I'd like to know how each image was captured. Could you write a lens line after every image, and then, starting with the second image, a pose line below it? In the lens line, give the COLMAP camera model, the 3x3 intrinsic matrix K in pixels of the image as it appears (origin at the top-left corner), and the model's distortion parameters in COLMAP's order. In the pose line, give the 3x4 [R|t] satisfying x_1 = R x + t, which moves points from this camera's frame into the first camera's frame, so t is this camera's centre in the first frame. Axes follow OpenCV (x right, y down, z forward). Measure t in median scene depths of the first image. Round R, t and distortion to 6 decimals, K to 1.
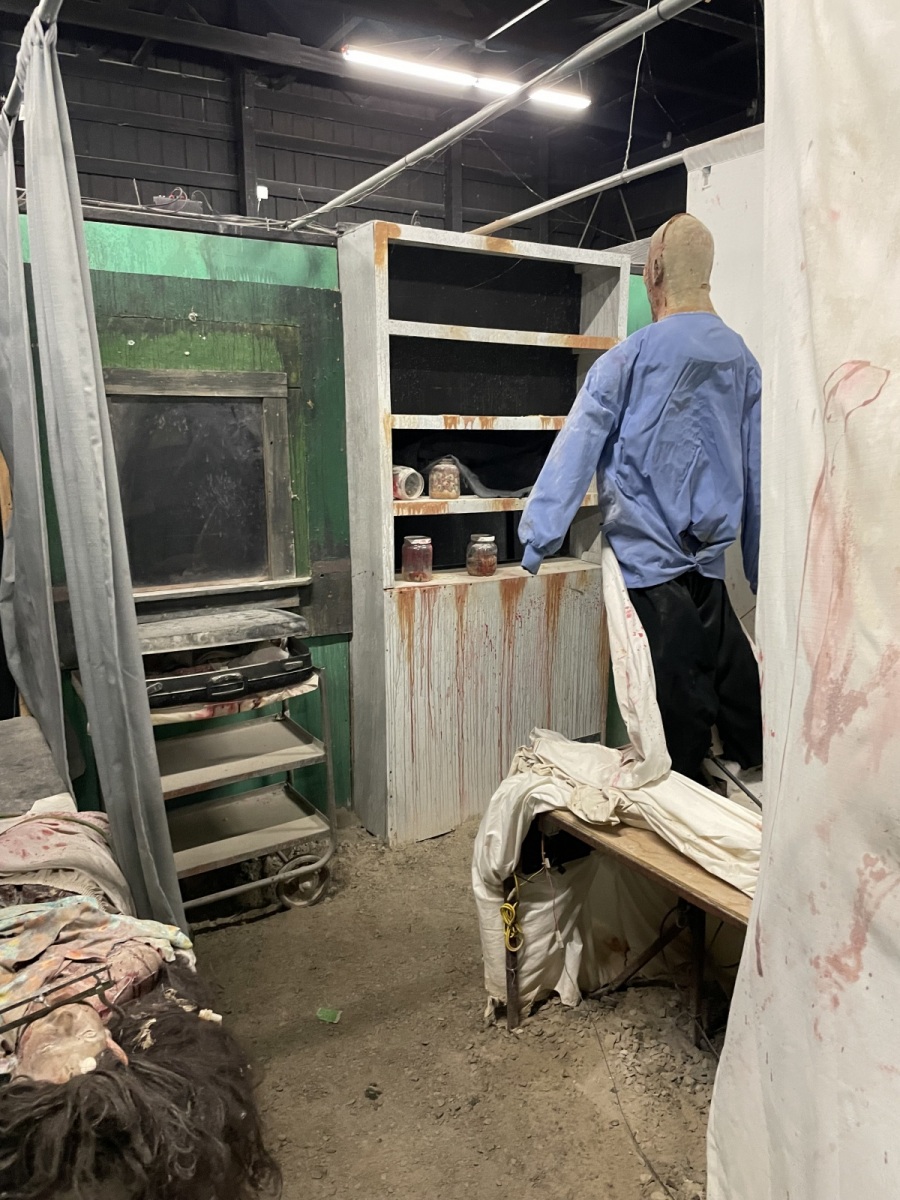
lens RADIAL K [[918.9, 0, 460.5], [0, 918.9, 591.8], [0, 0, 1]] dist [0.072017, -0.097324]
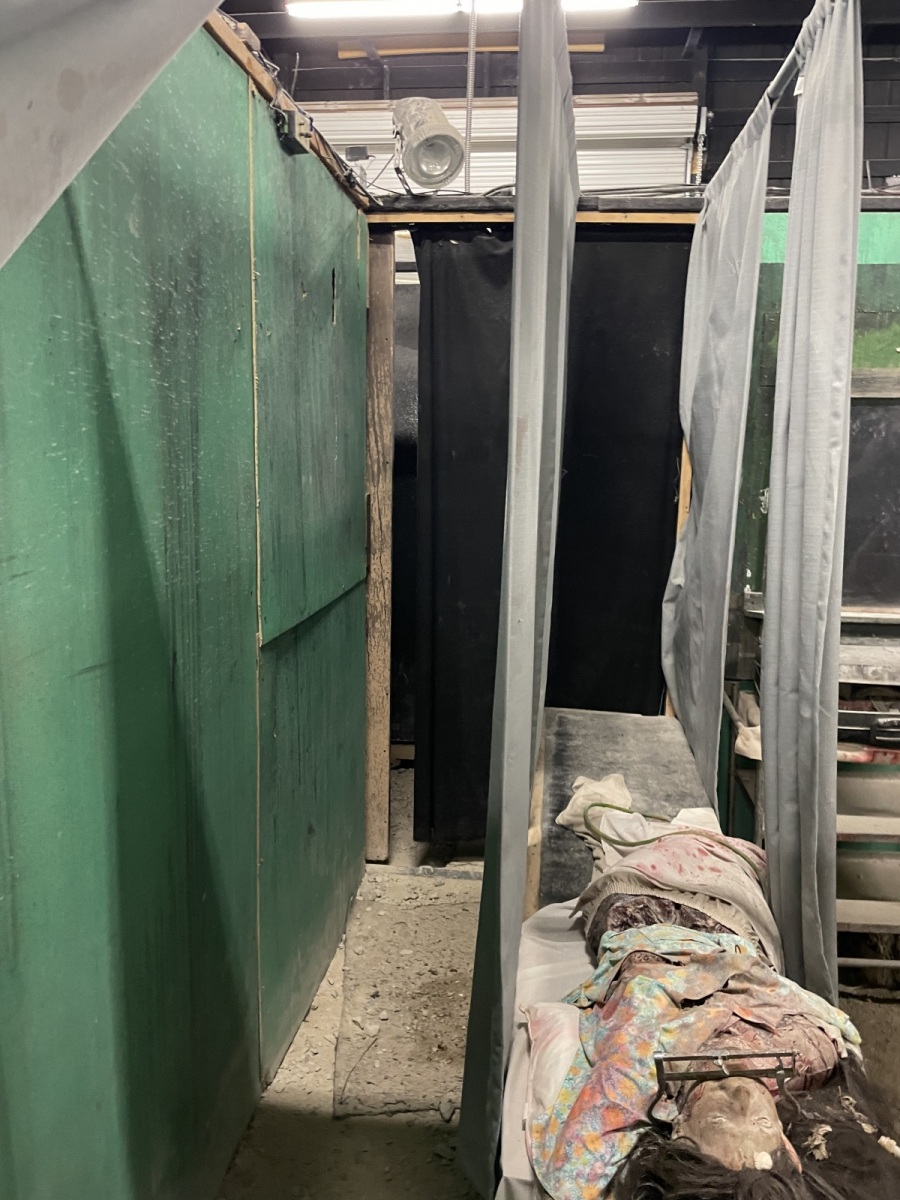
lens RADIAL K [[918.9, 0, 452.5], [0, 918.9, 589.9], [0, 0, 1]] dist [0.072017, -0.097324]
pose [[0.794922, 0.119650, -0.594796, -0.141388], [-0.127136, 0.991446, 0.029529, -0.004799], [0.593241, 0.052147, 0.803334, 0.084772]]
